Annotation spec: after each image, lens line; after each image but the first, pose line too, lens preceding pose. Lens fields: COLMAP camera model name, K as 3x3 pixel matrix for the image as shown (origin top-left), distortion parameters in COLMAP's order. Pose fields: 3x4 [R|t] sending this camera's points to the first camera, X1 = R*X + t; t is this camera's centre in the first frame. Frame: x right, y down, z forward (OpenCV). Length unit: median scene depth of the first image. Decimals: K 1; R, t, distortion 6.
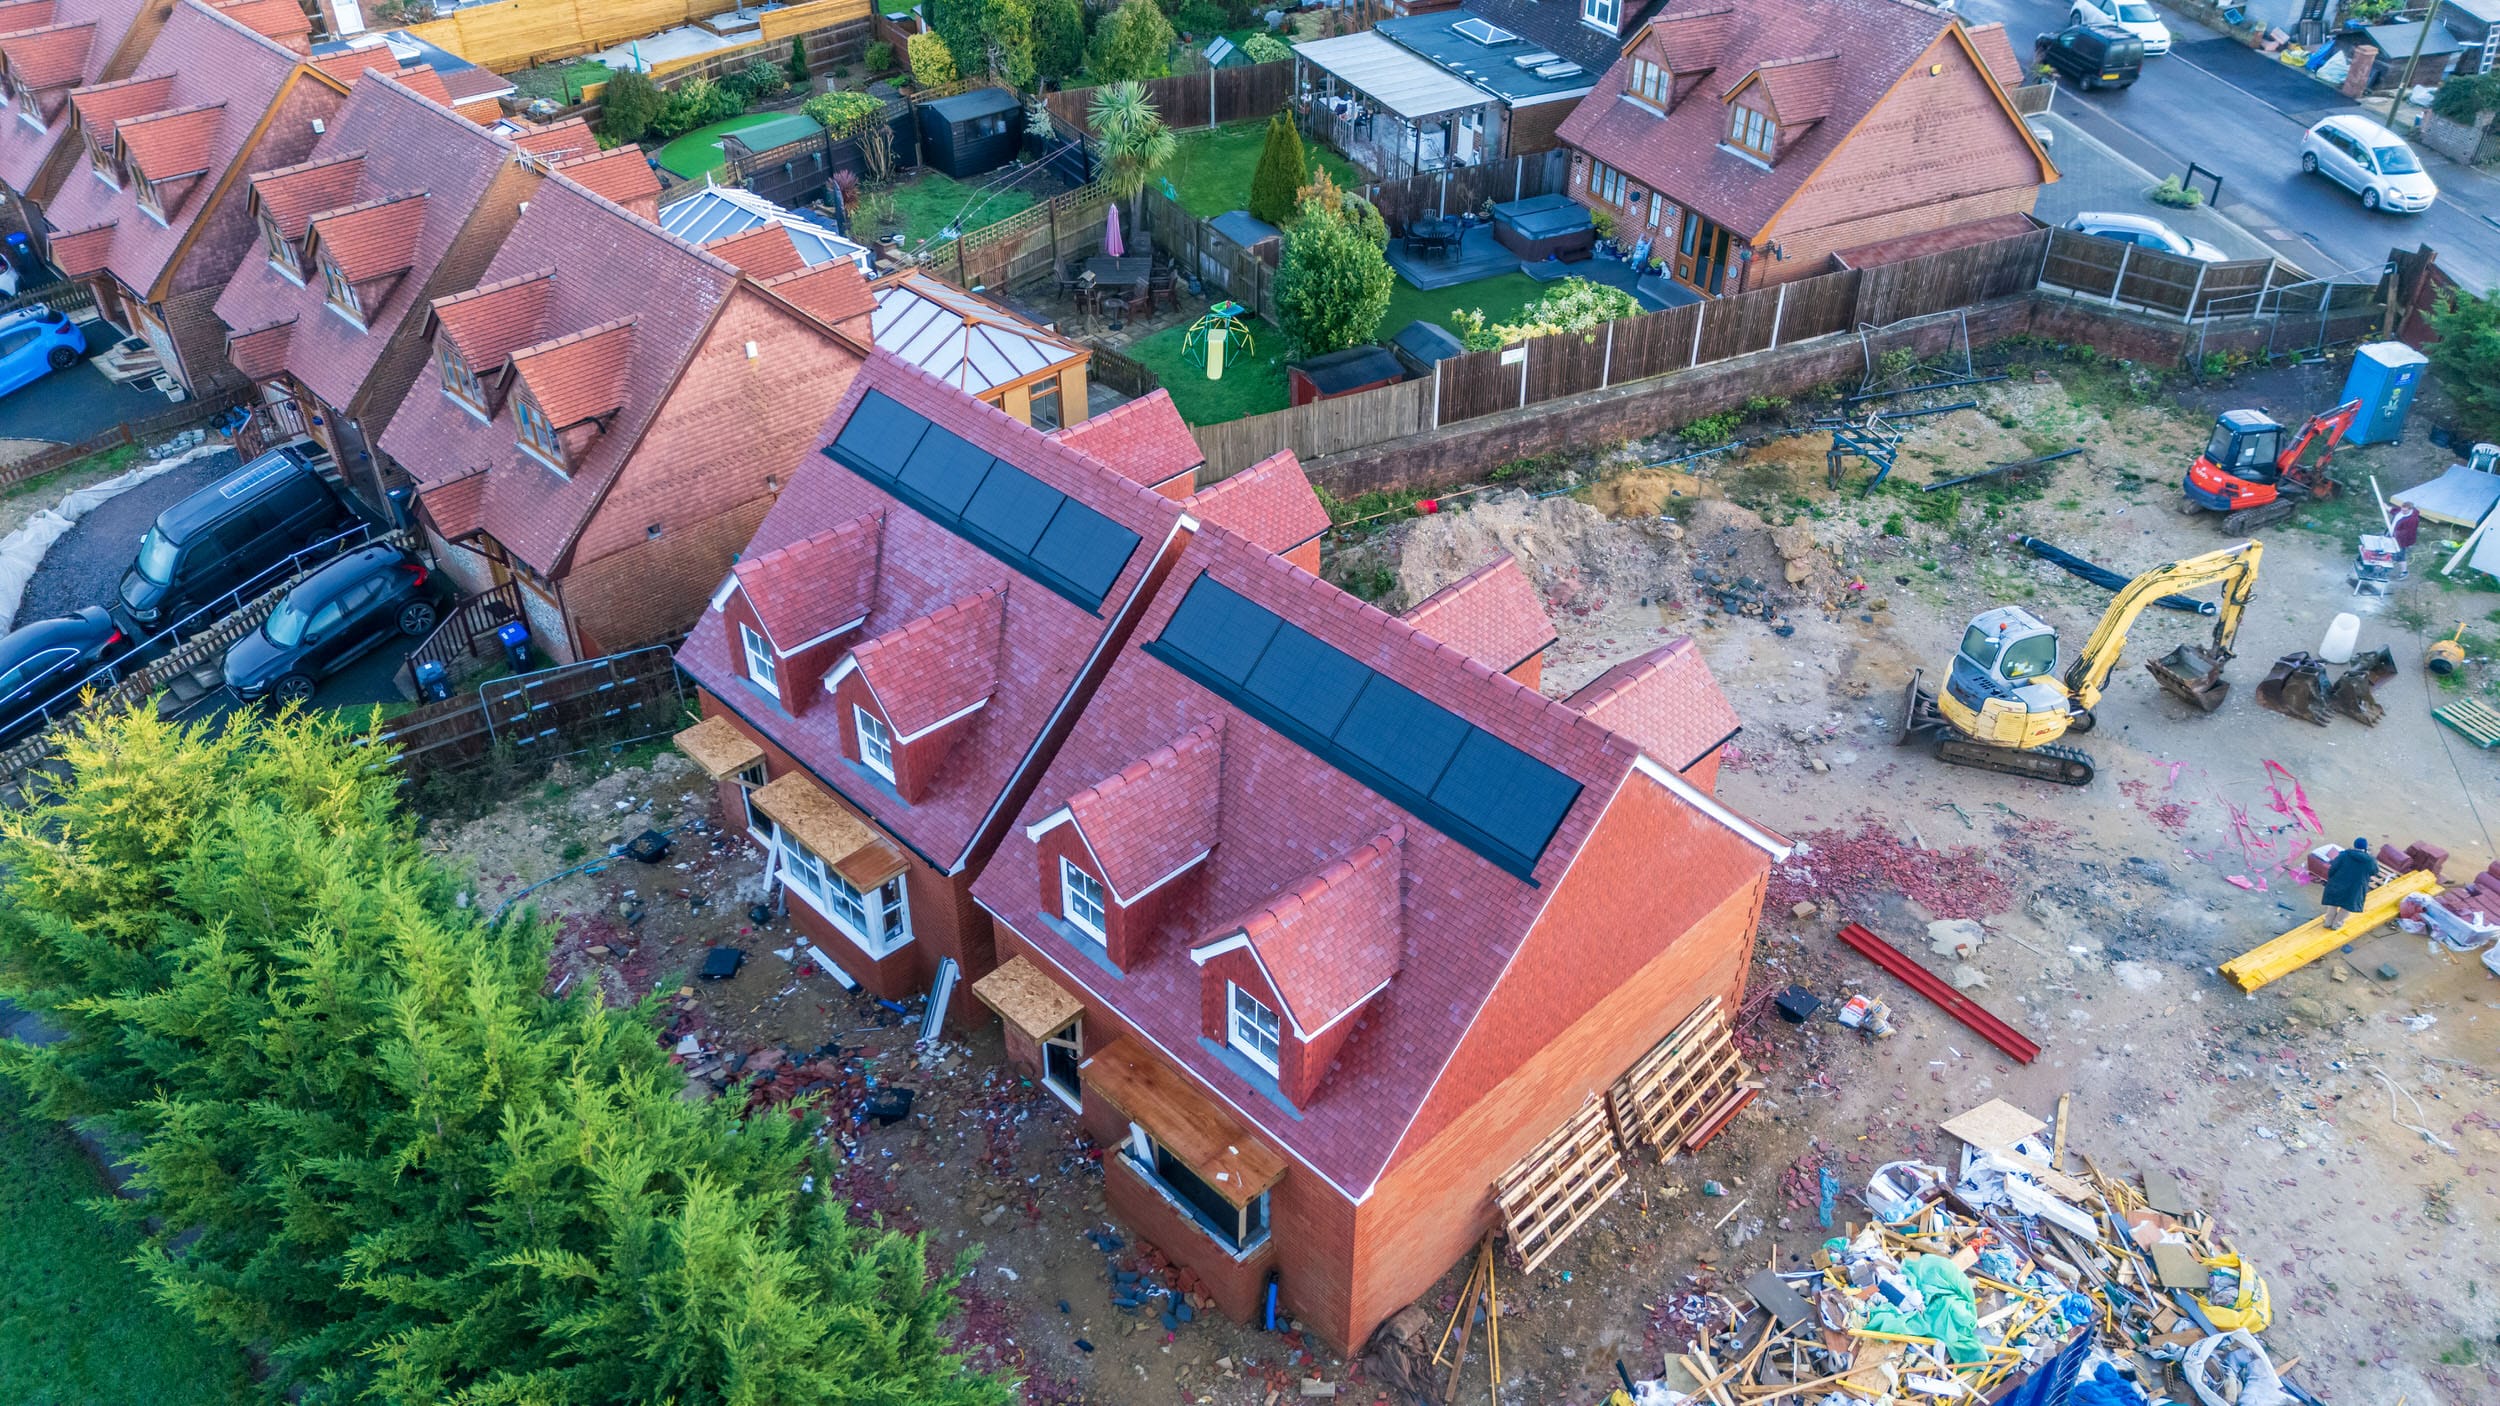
lens RADIAL K [[1836.3, 0, 1251.8], [0, 1836.3, 709.3], [0, 0, 1]] dist [0.088306, -0.087660]
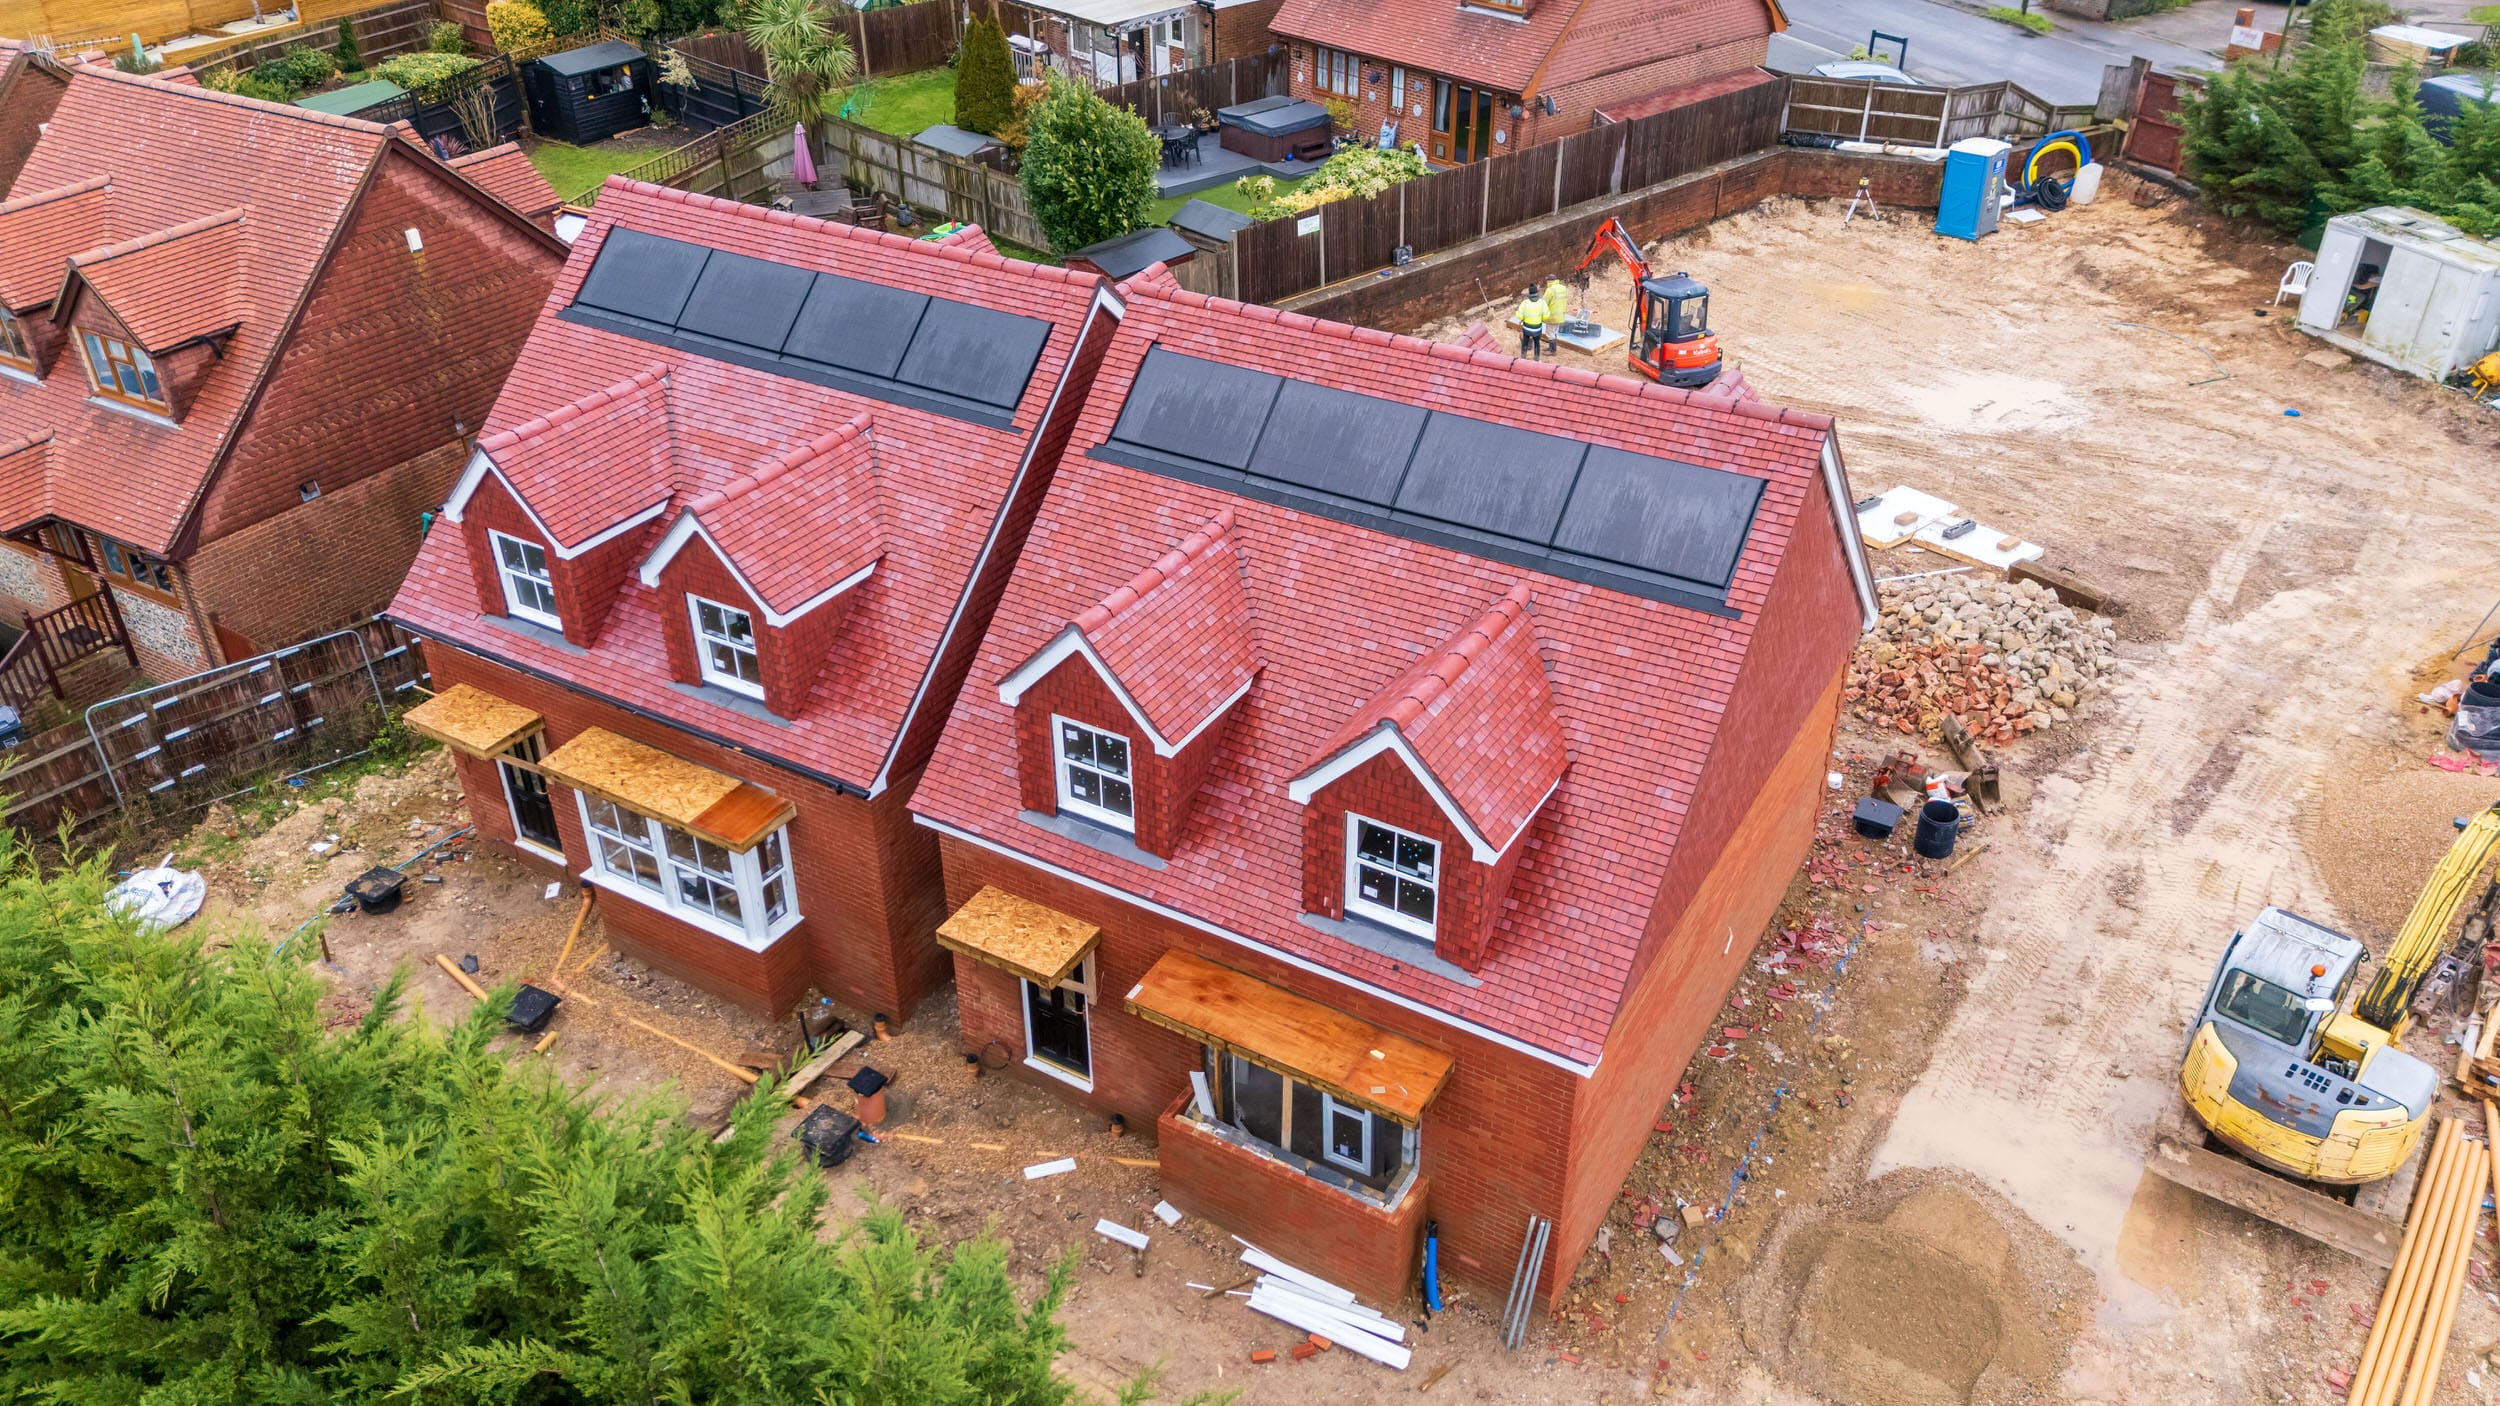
lens RADIAL K [[1836.3, 0, 1248.0], [0, 1836.3, 709.6], [0, 0, 1]] dist [0.088306, -0.087660]
pose [[0.965572, -0.146819, 0.214742, -0.145113], [0.160208, 0.986000, -0.046232, 0.096374], [-0.204948, 0.079044, 0.975576, 0.214842]]
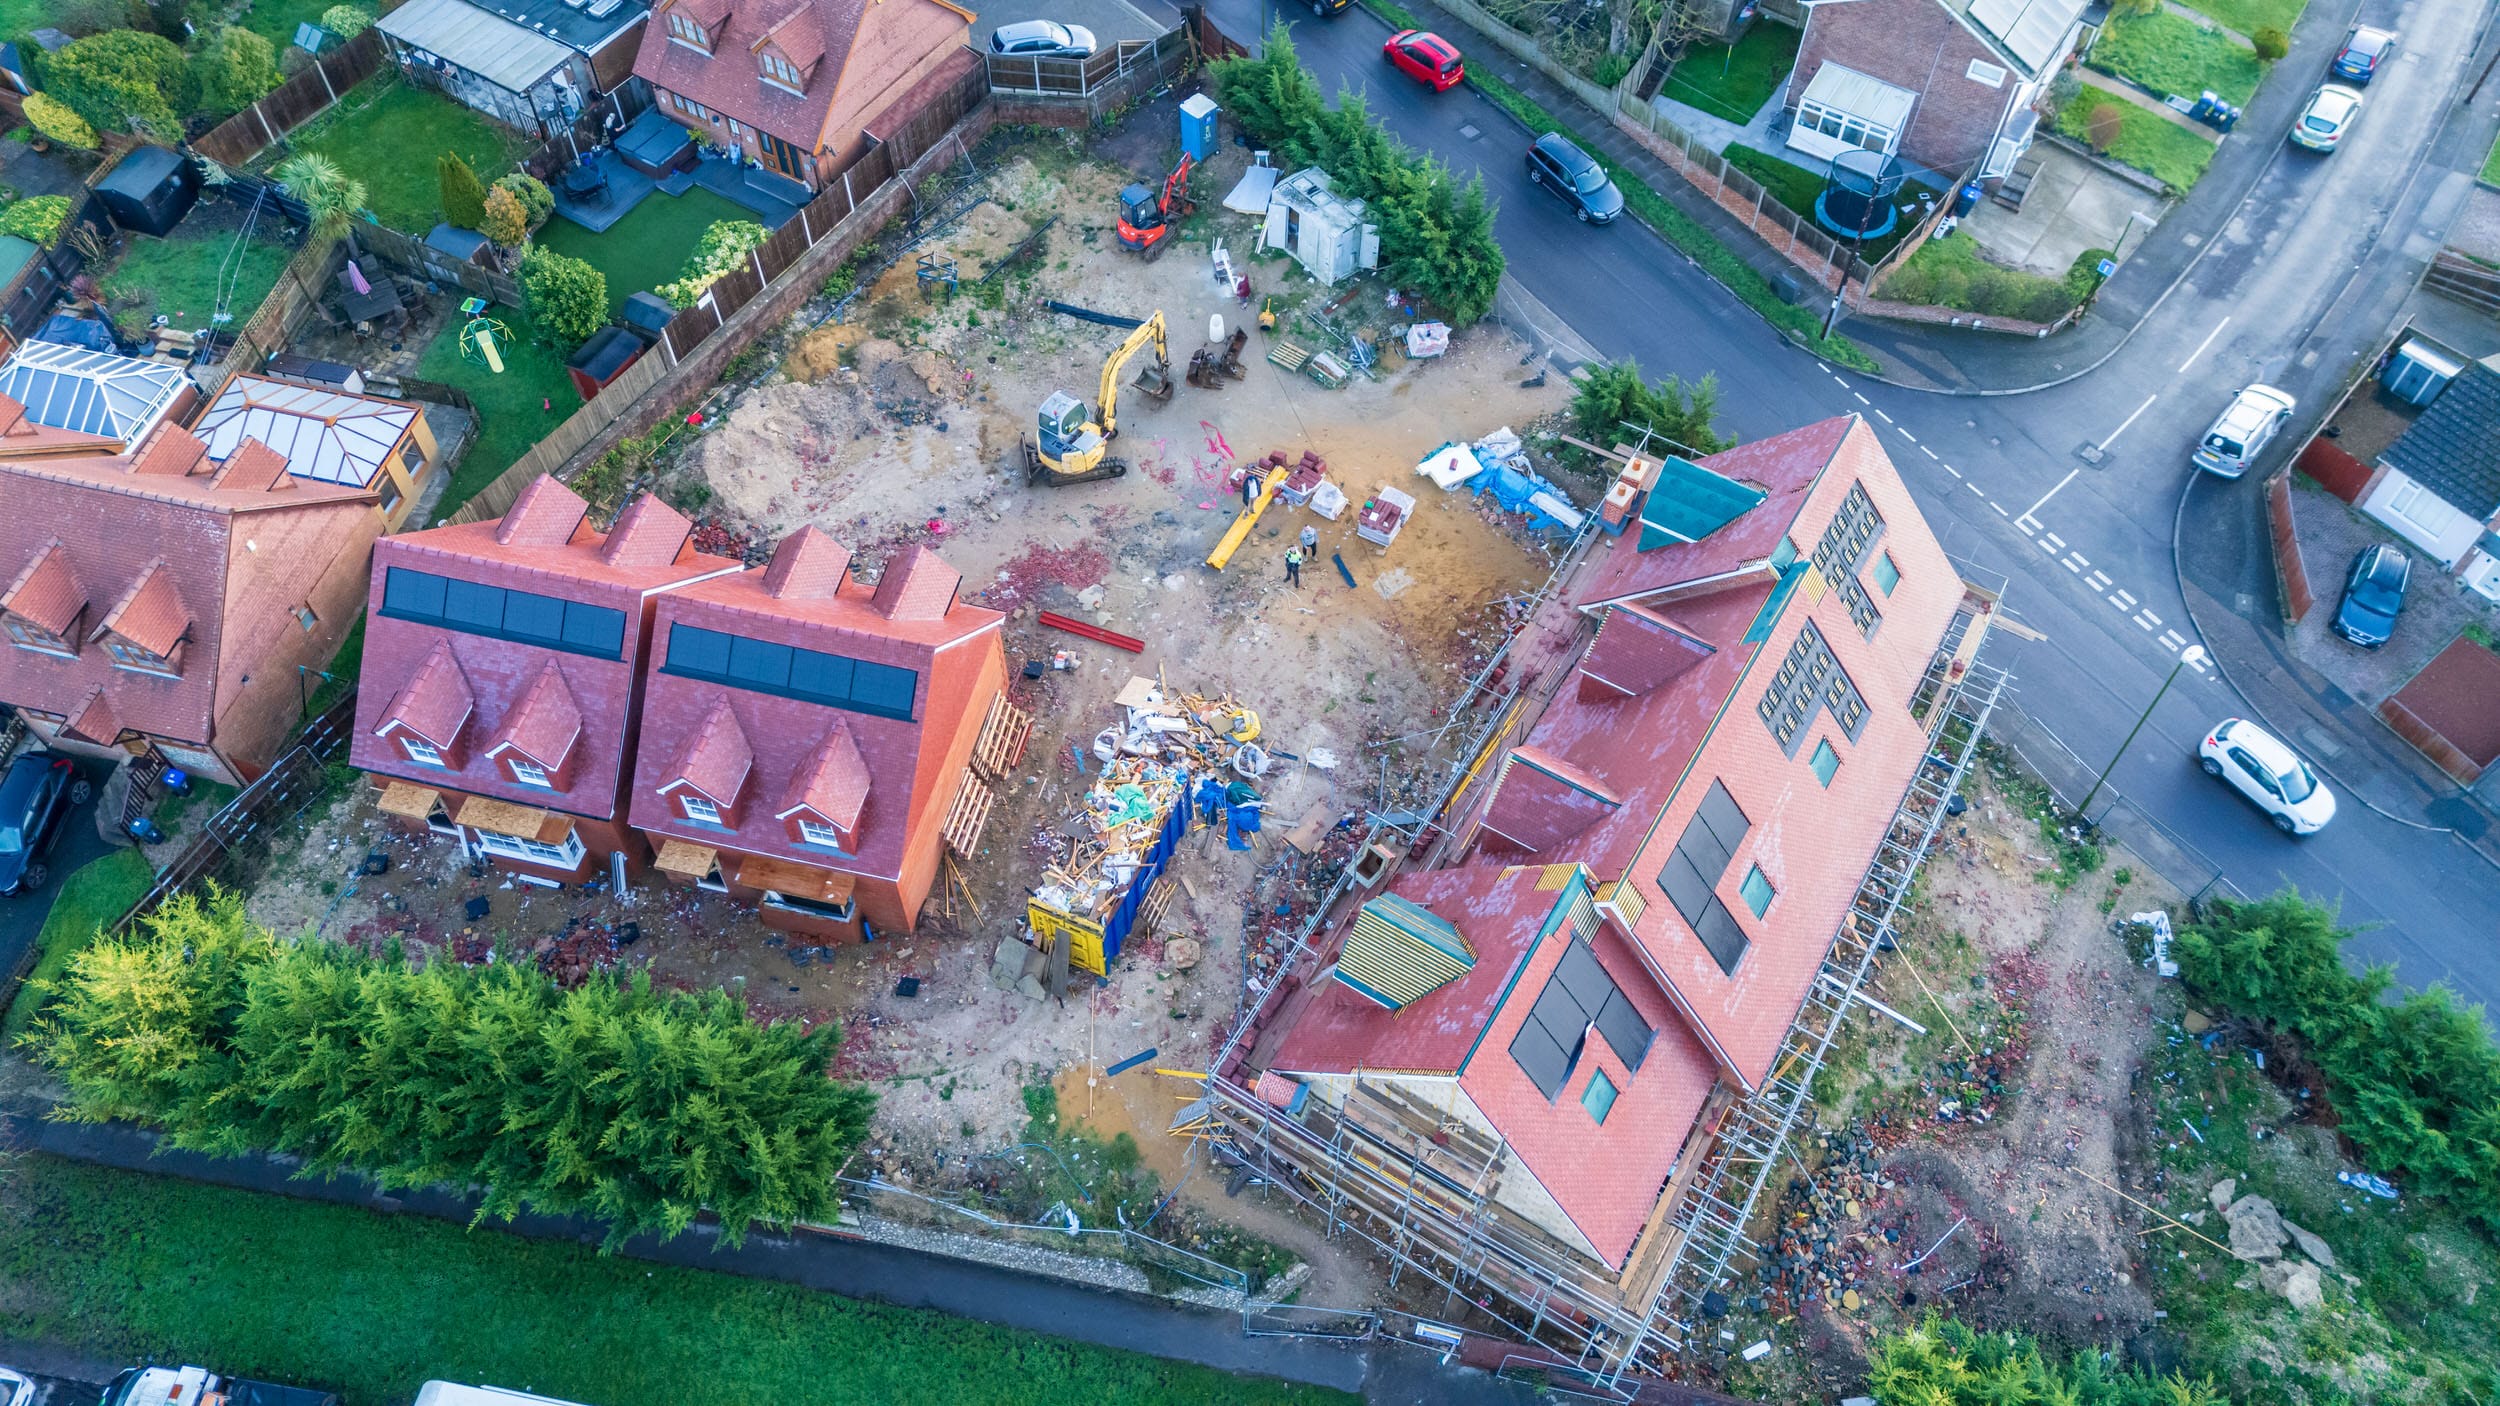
lens RADIAL K [[1836.3, 0, 1264.1], [0, 1836.3, 711.3], [0, 0, 1]] dist [0.088306, -0.087660]
pose [[0.841681, -0.436288, 0.318160, -0.132888], [0.310381, 0.873050, 0.376096, -0.430388], [-0.441856, -0.217802, 0.870245, -0.768945]]
